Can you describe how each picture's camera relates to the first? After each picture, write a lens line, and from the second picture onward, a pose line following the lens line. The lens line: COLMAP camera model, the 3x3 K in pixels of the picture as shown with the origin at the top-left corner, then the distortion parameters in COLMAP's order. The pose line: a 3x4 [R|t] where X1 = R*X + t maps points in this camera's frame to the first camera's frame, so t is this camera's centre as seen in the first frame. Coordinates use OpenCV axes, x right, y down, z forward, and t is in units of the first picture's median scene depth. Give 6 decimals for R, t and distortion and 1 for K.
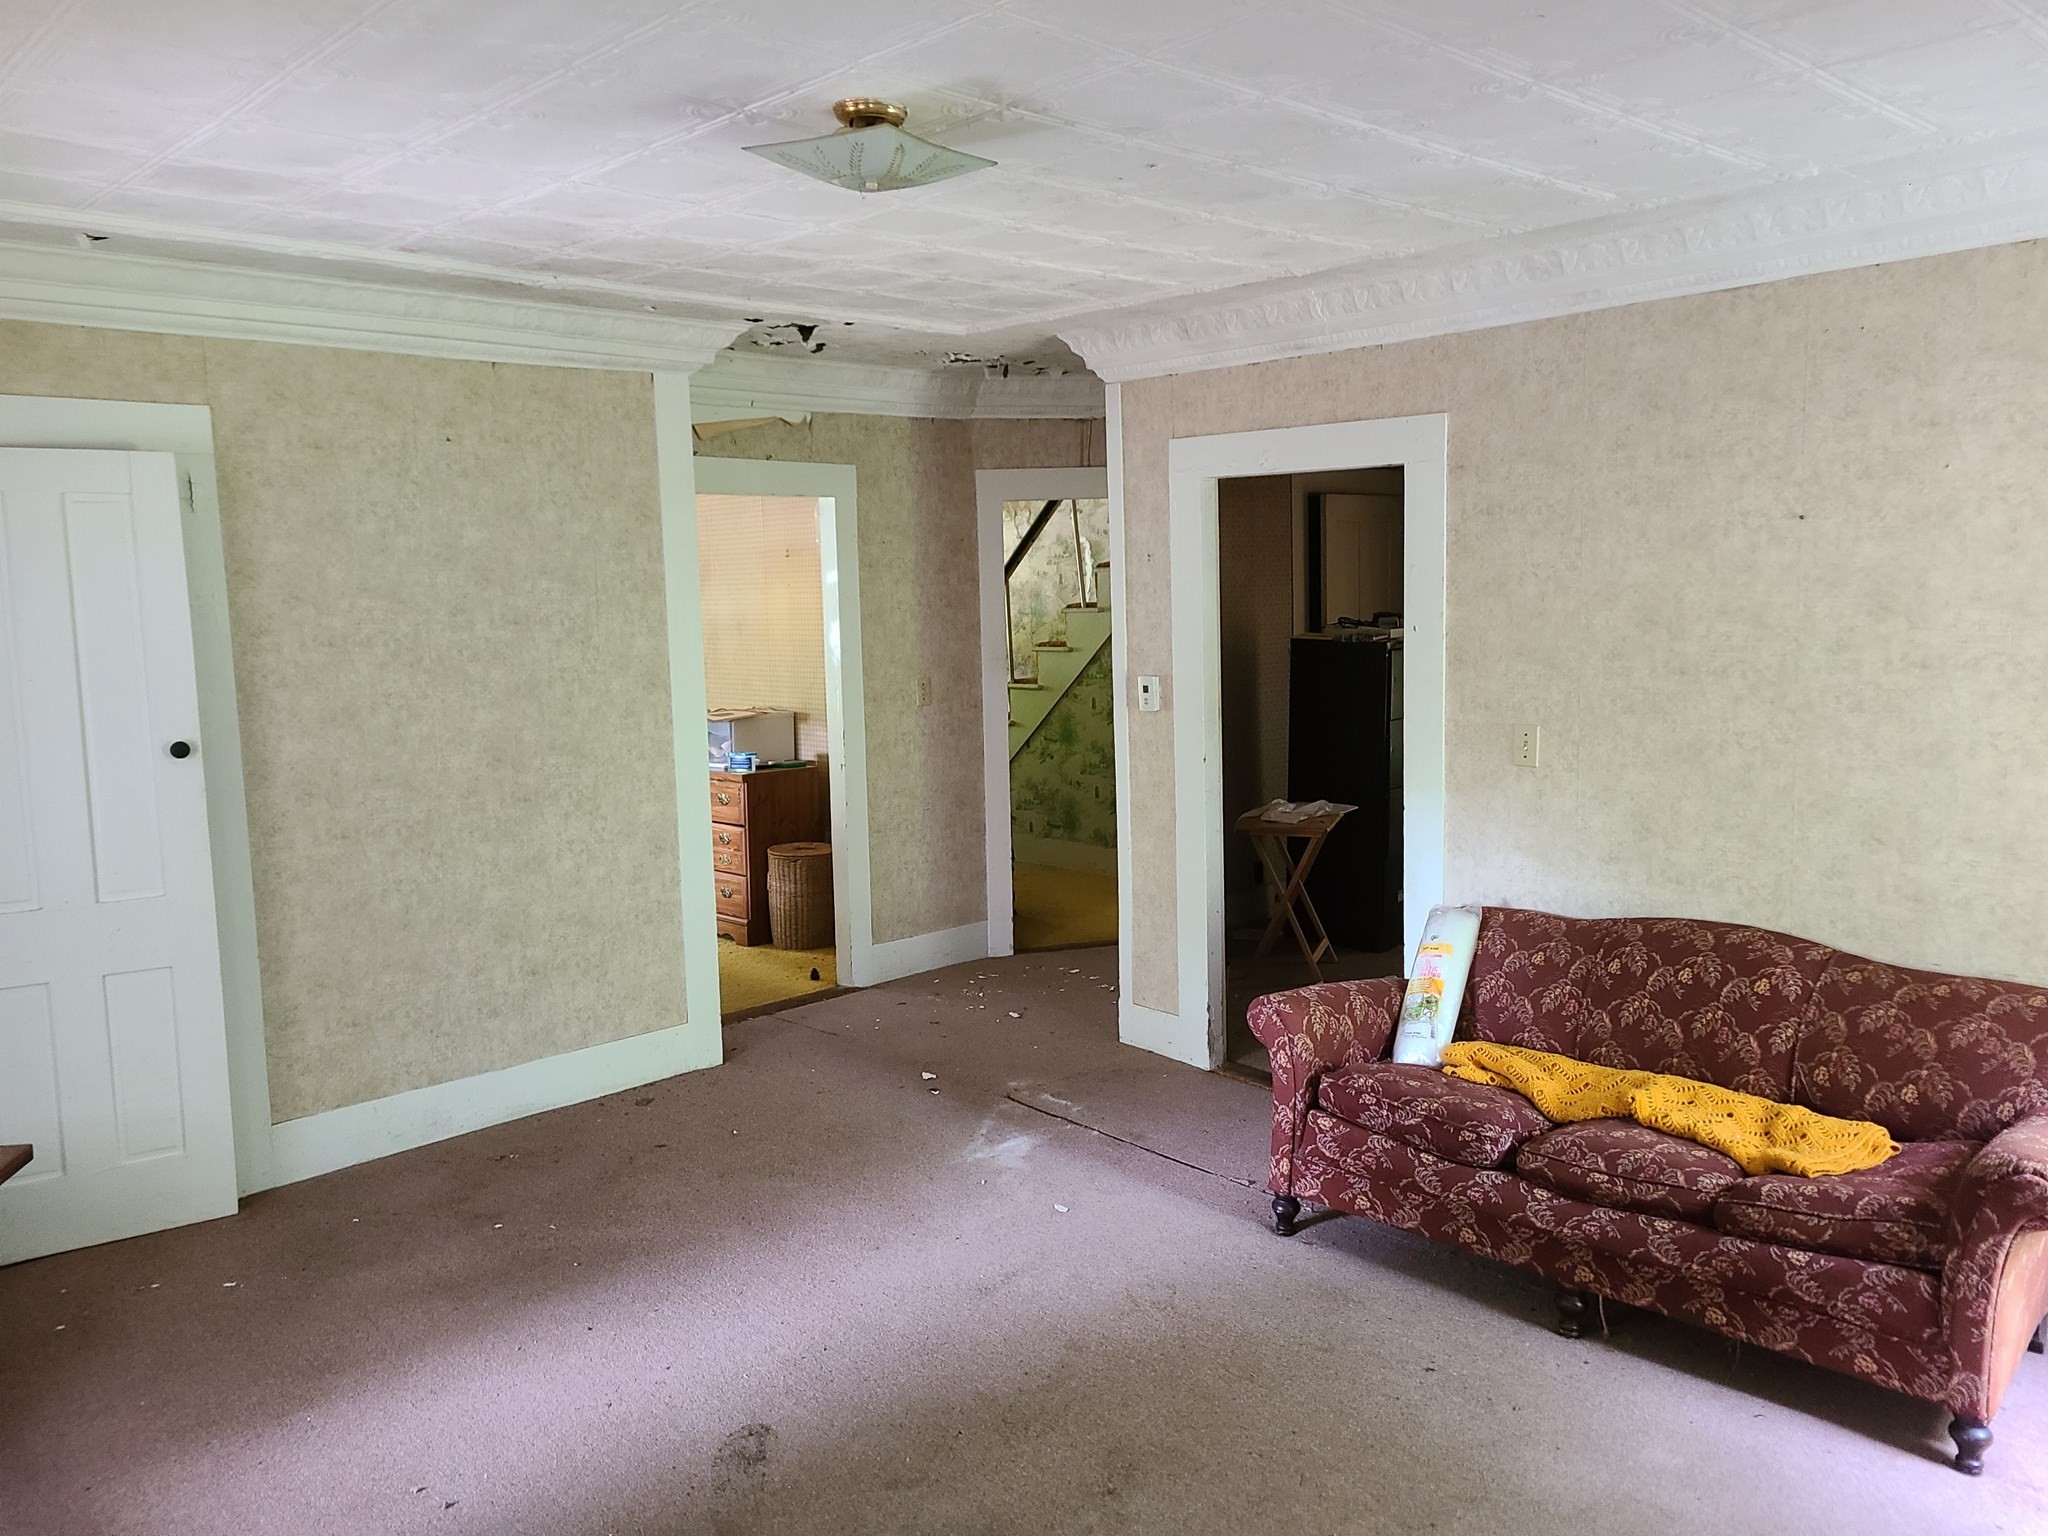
lens RADIAL K [[1525.7, 0, 1023.8], [0, 1525.7, 765.8], [0, 0, 1]] dist [0.012500, 0.002421]
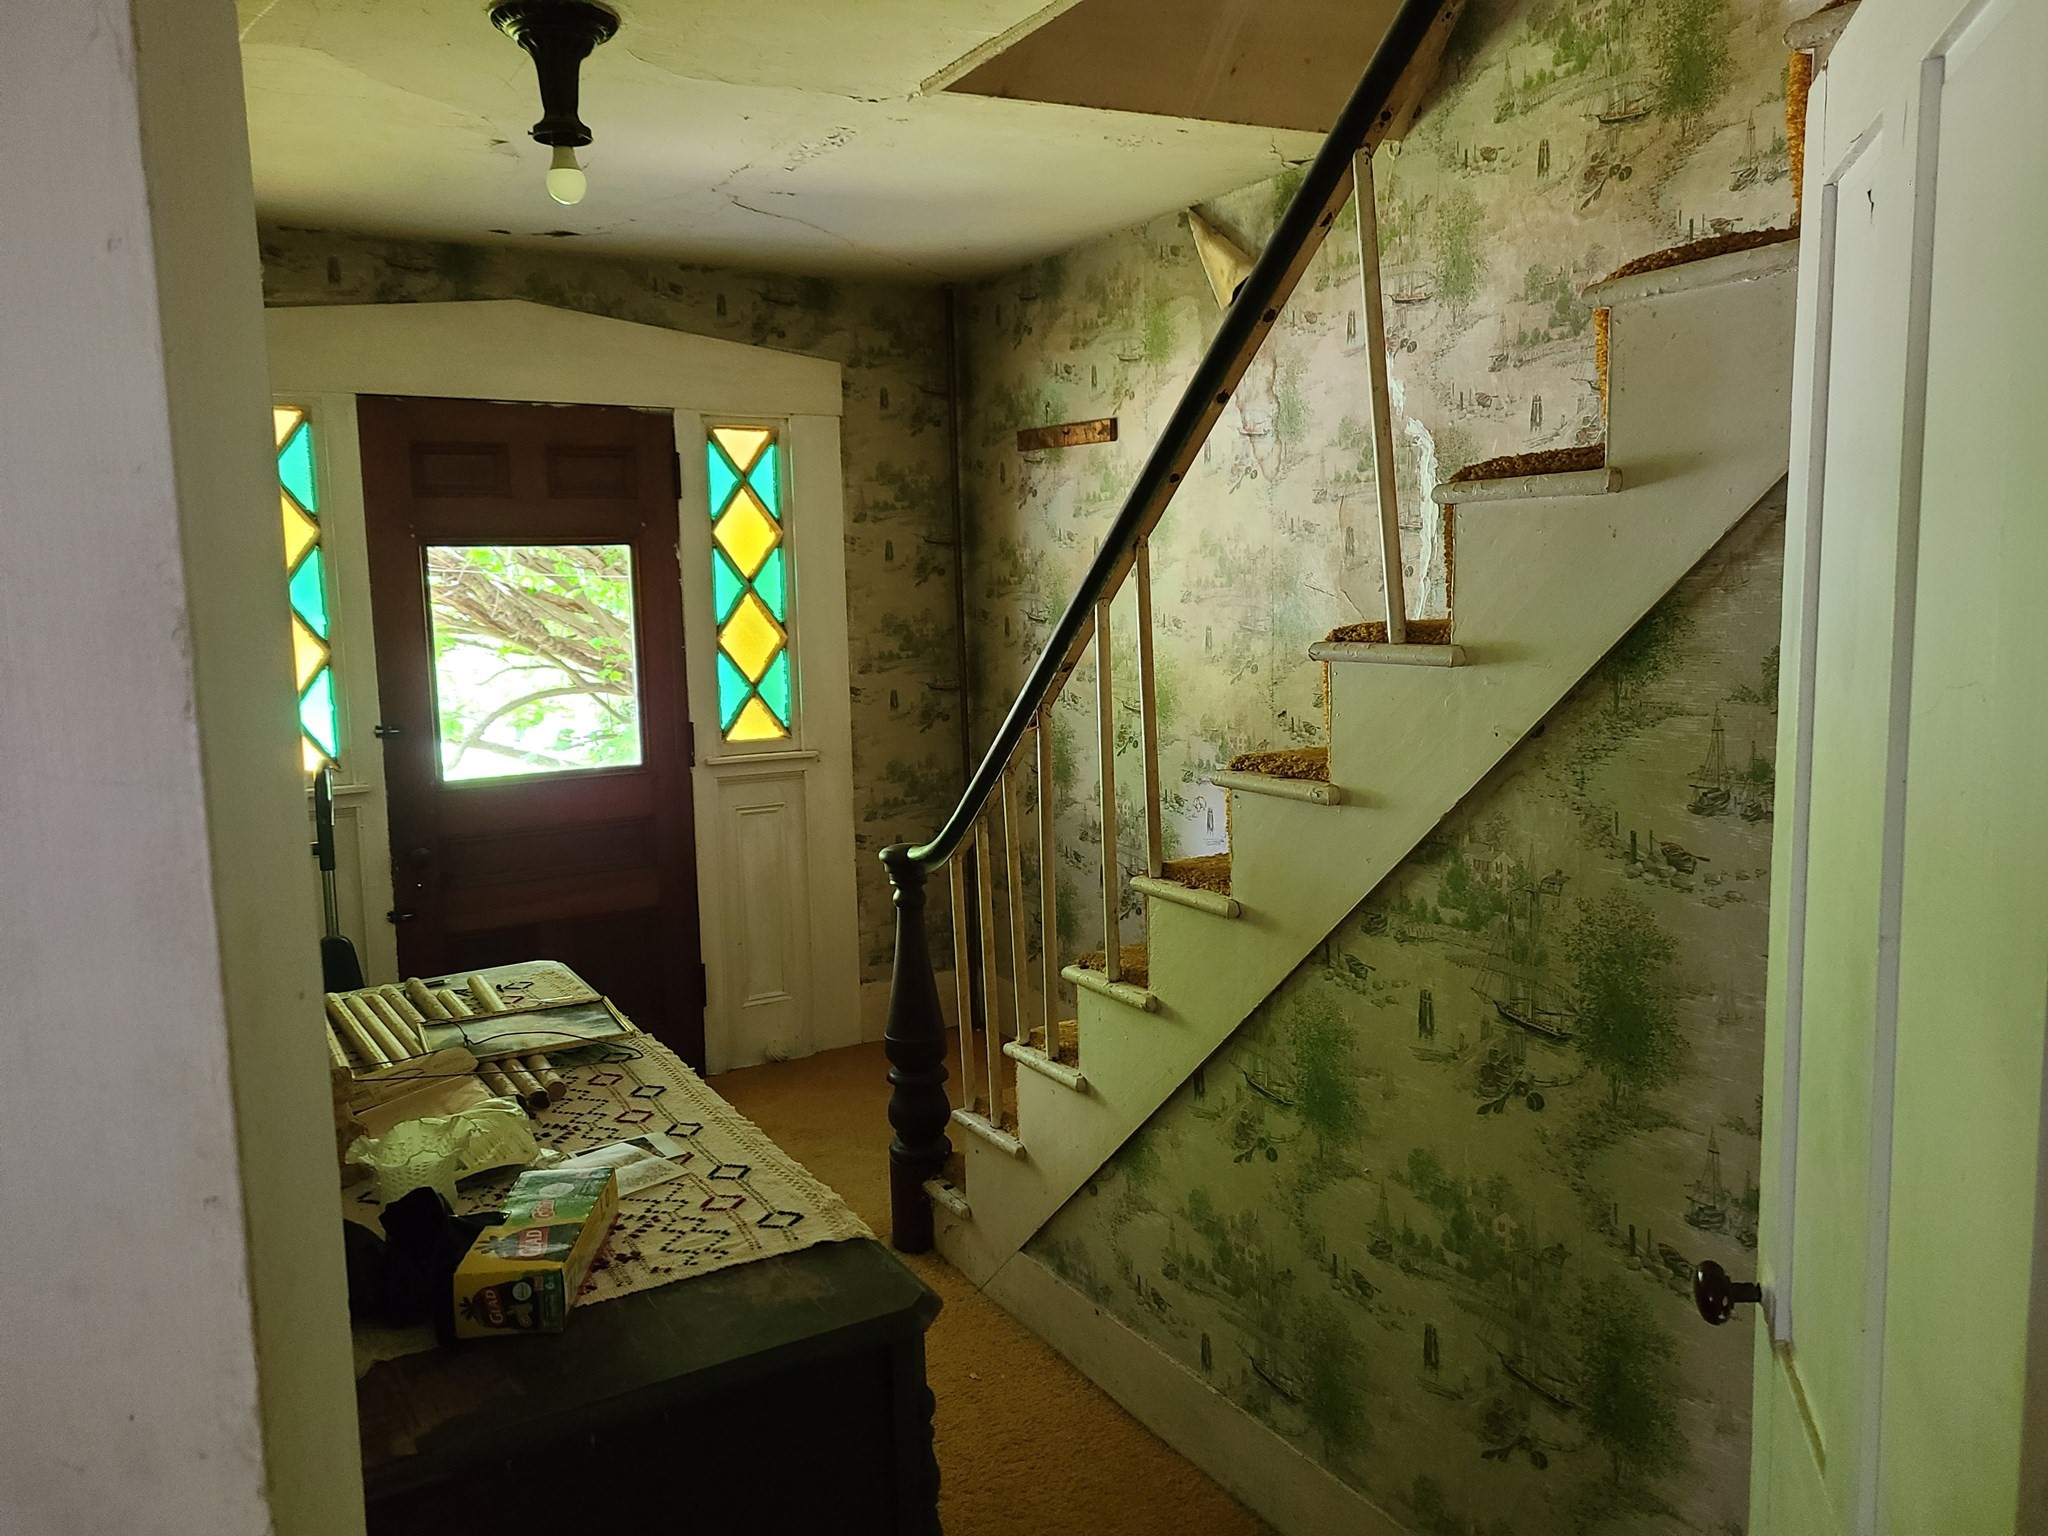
lens RADIAL K [[1525.7, 0, 1022.6], [0, 1525.7, 766.0], [0, 0, 1]] dist [0.012500, 0.002421]
pose [[0.975186, 0.026635, -0.219781, 0.034495], [-0.023484, 0.999581, 0.016939, -0.084260], [0.220140, -0.011358, 0.975402, 0.724809]]
